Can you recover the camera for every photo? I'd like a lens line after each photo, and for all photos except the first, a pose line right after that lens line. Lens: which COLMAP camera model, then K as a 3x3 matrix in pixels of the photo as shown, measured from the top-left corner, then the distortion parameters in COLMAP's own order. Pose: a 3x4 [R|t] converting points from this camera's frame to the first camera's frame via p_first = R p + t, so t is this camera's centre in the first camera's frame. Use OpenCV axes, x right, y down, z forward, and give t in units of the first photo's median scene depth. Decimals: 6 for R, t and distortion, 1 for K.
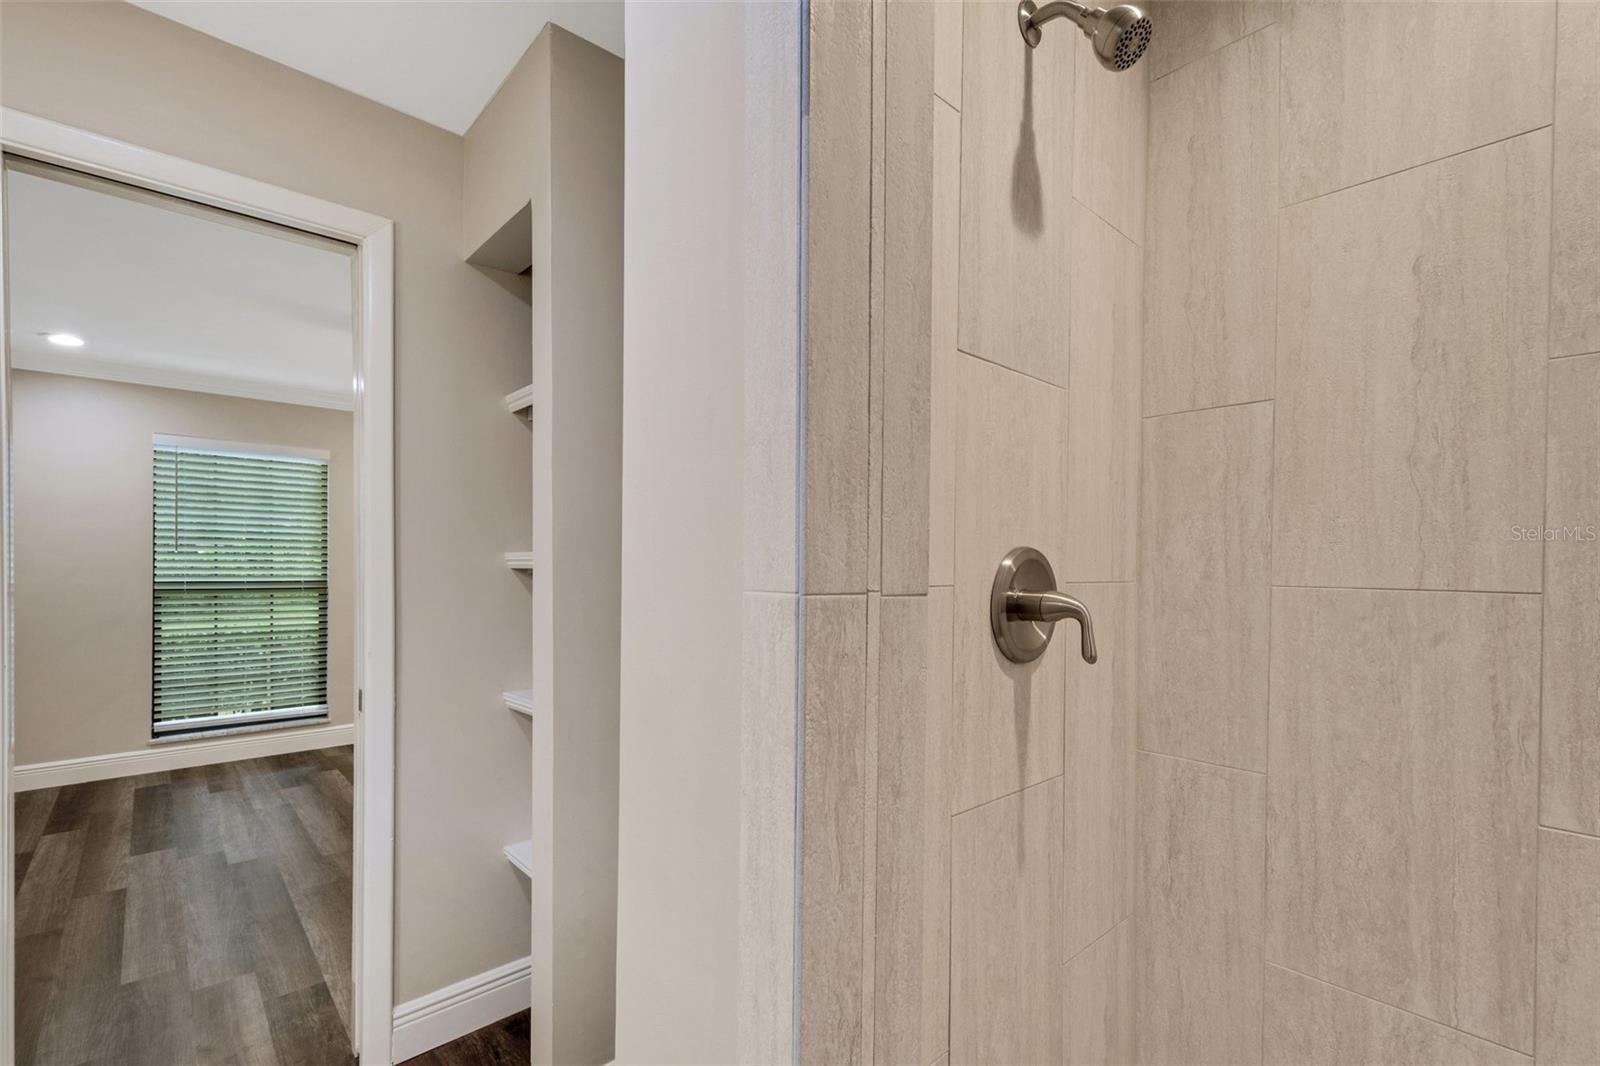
lens RADIAL K [[705.7, 0, 801.3], [0, 705.7, 573.7], [0, 0, 1]] dist [0.013381, -0.000682]
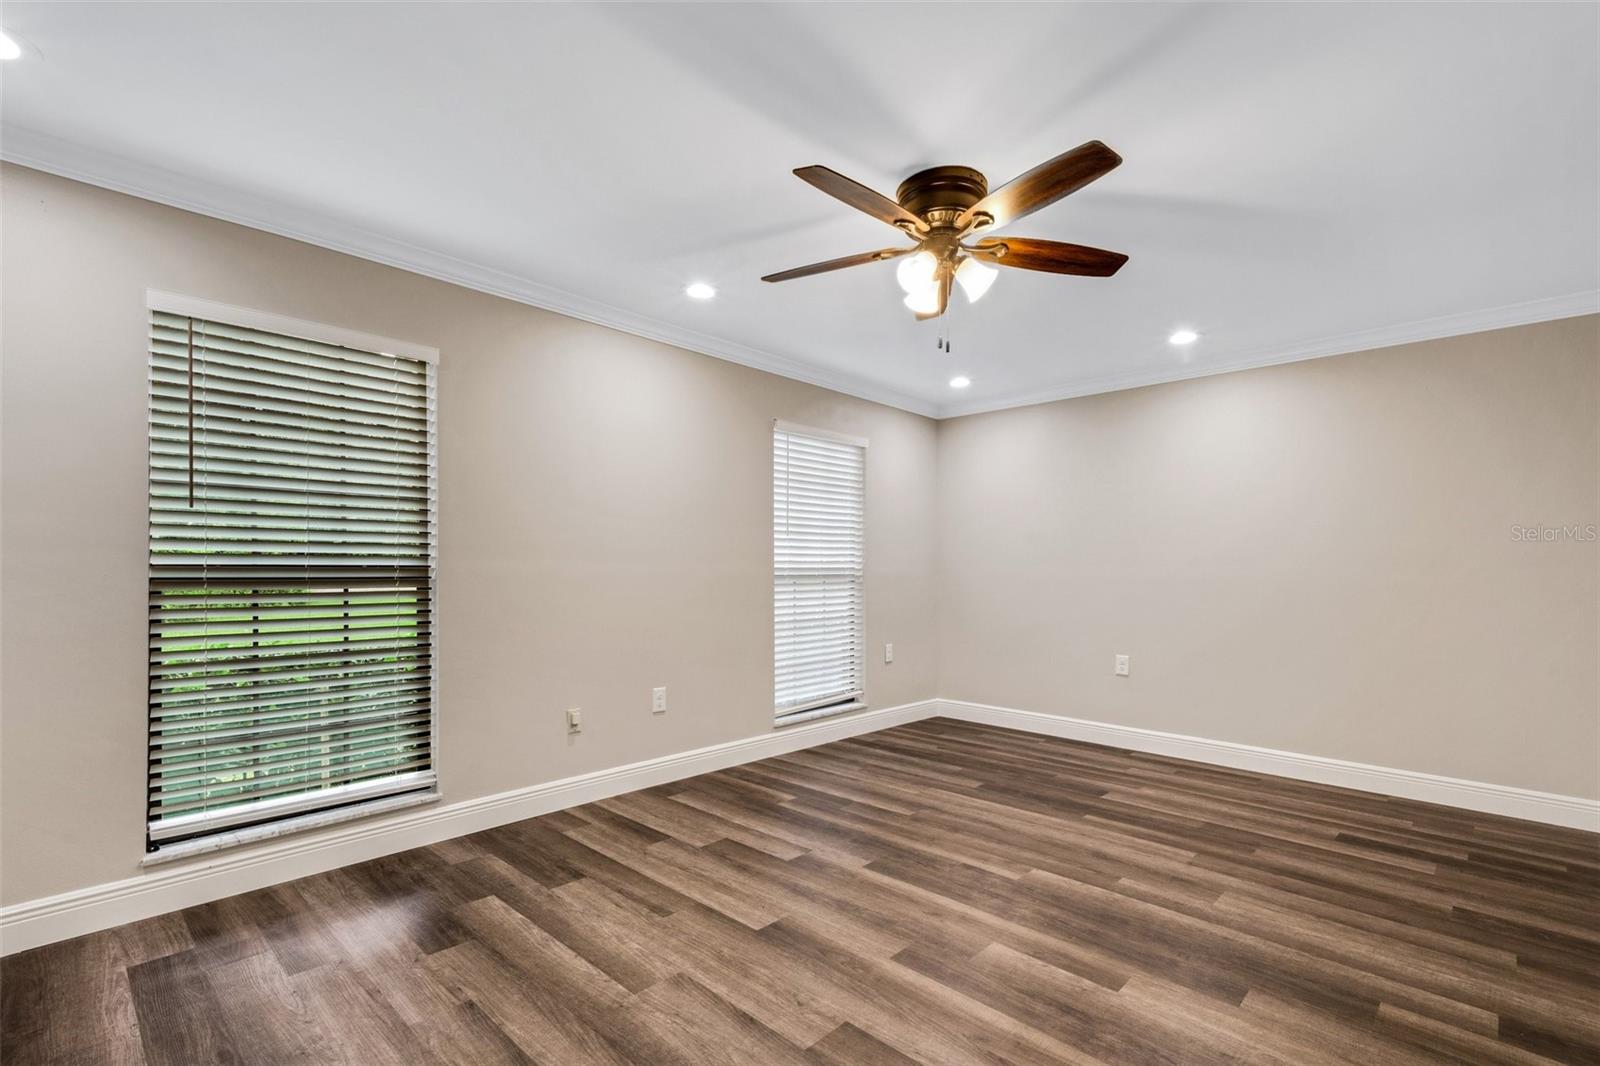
lens RADIAL K [[724.4, 0, 800.4], [0, 724.4, 579.5], [0, 0, 1]] dist [0.020144, 0.000036]
pose [[0.998001, -0.003144, 0.063127, -0.439048], [0.003044, 0.999994, 0.001681, 0.023368], [-0.063132, -0.001486, 0.998004, 0.400819]]
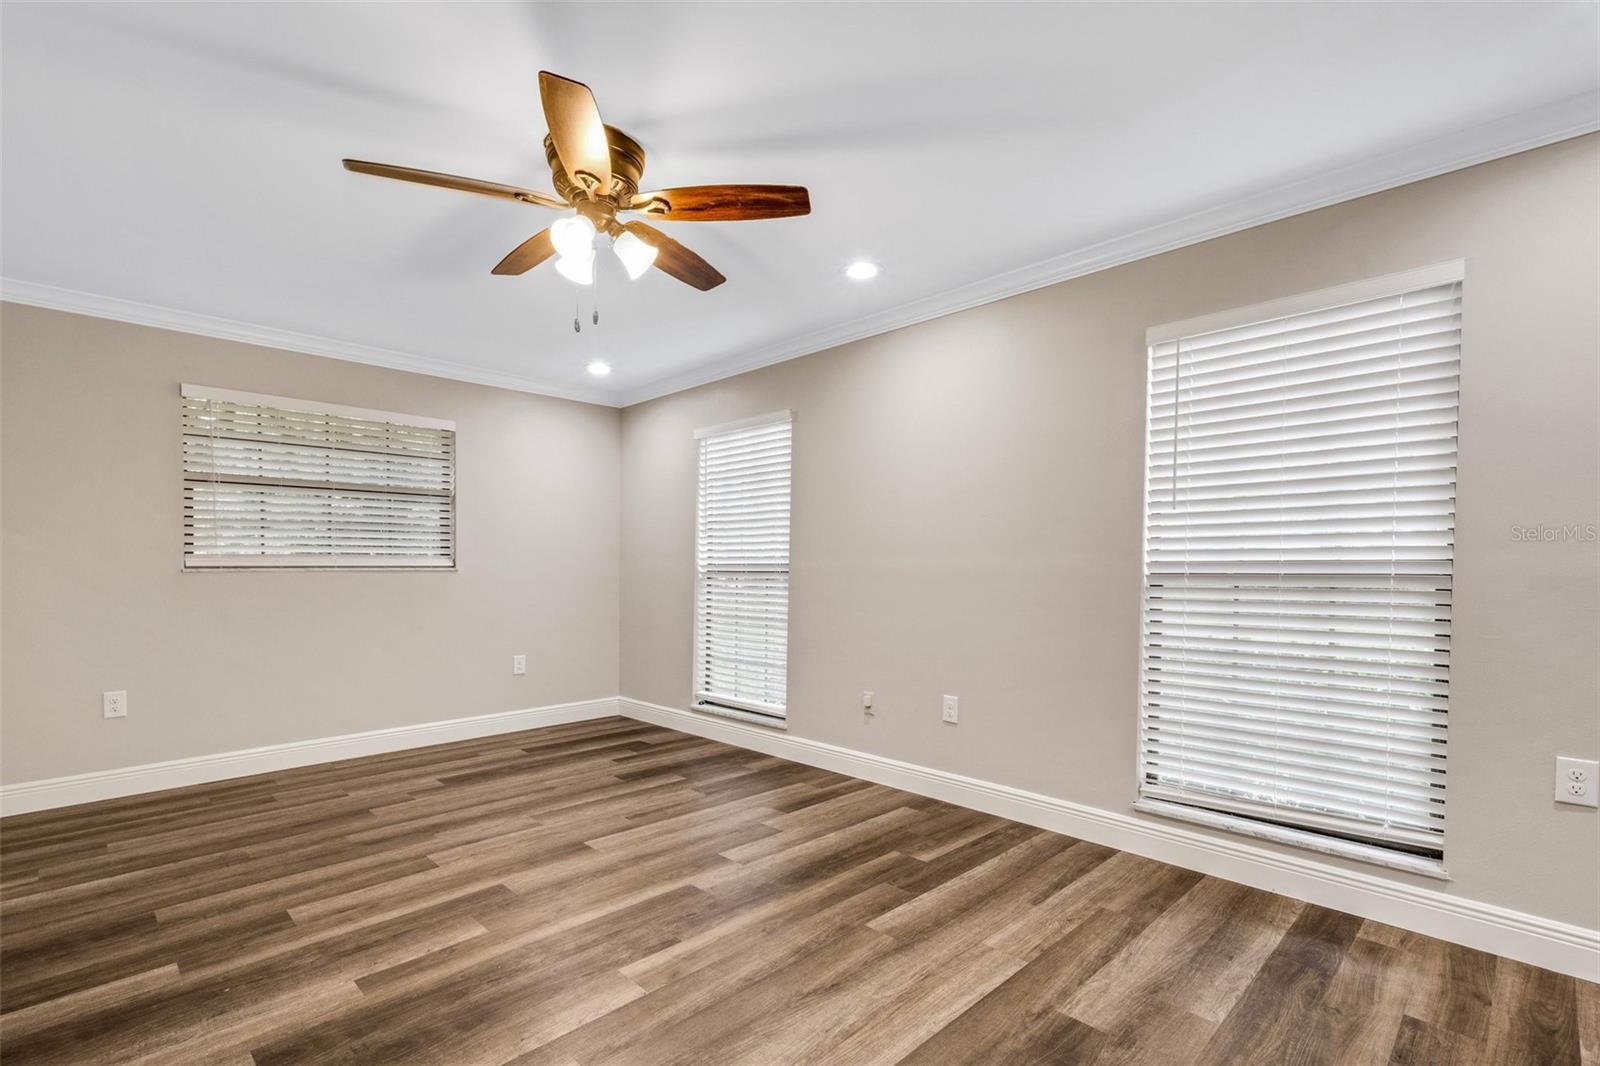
lens RADIAL K [[746.6, 0, 804.1], [0, 746.6, 579.5], [0, 0, 1]] dist [0.017523, -0.000349]
pose [[0.037893, 0.009903, -0.999233, 0.260536], [-0.015076, 0.999843, 0.009338, 0.022533], [0.999168, 0.014711, 0.038036, 1.097298]]
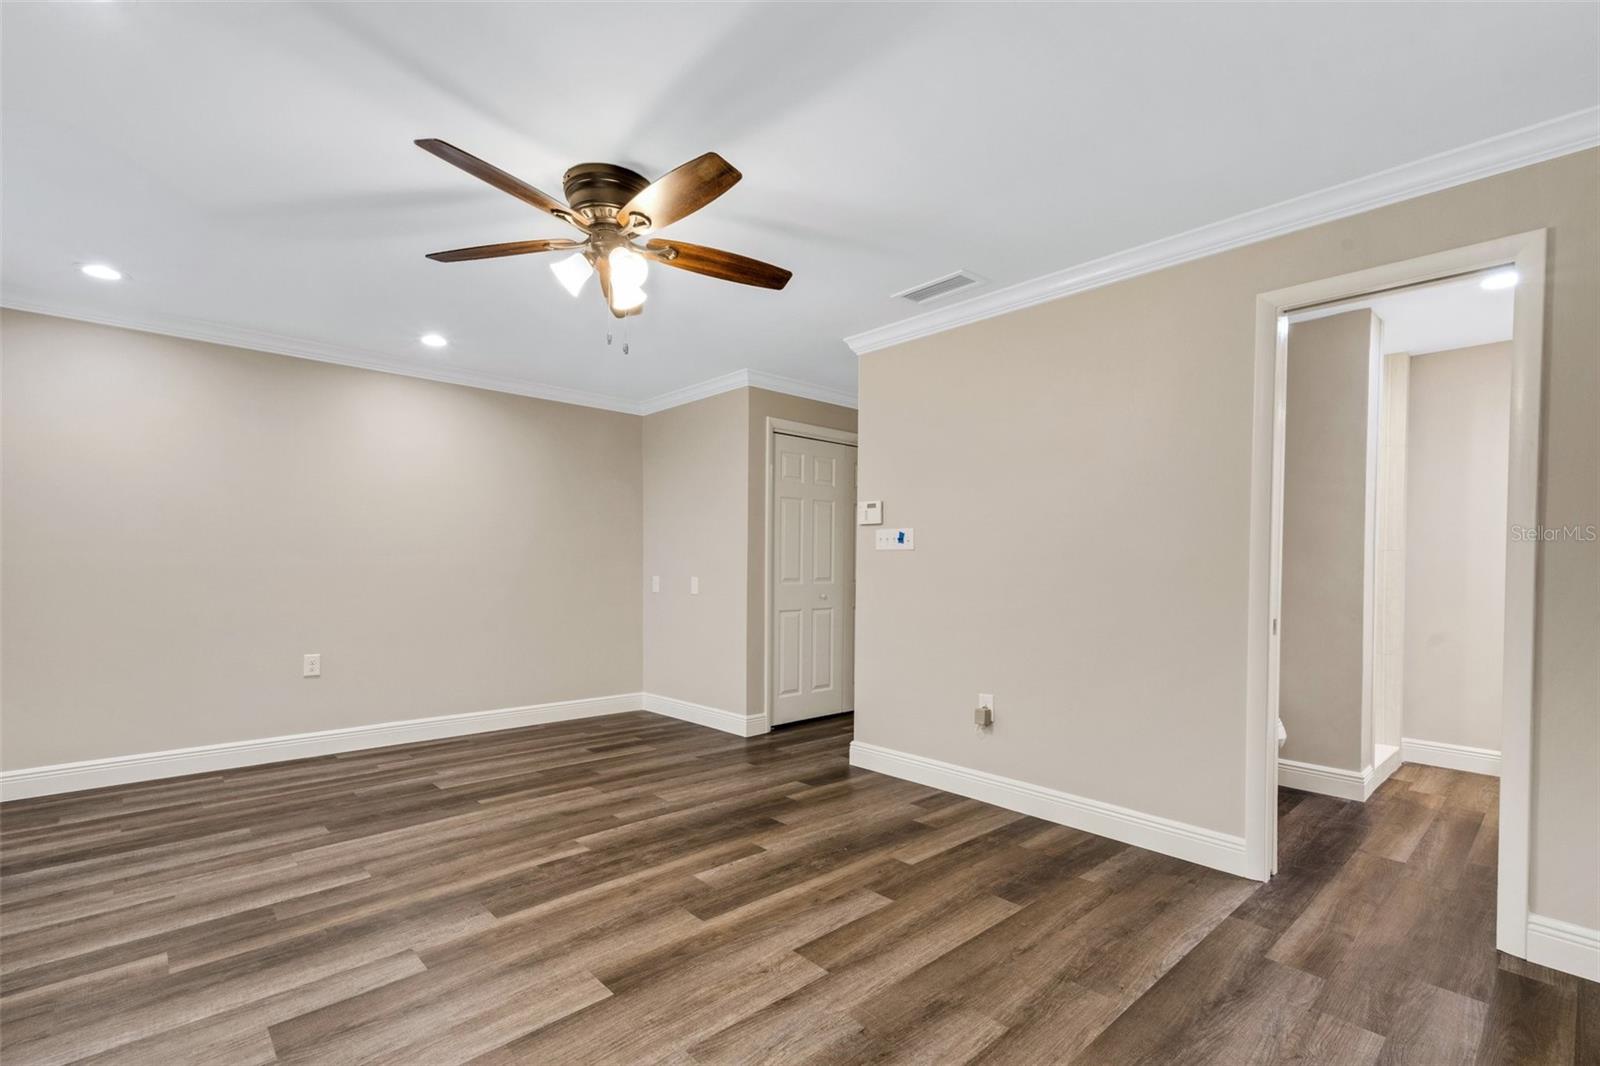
lens RADIAL K [[712.7, 0, 789.1], [0, 712.7, 572.0], [0, 0, 1]] dist [0.017482, -0.000939]
pose [[0.011421, -0.016079, 0.999806, -0.863376], [0.004124, 0.999863, 0.016032, 0.015747], [-0.999926, 0.003940, 0.011486, 0.811679]]
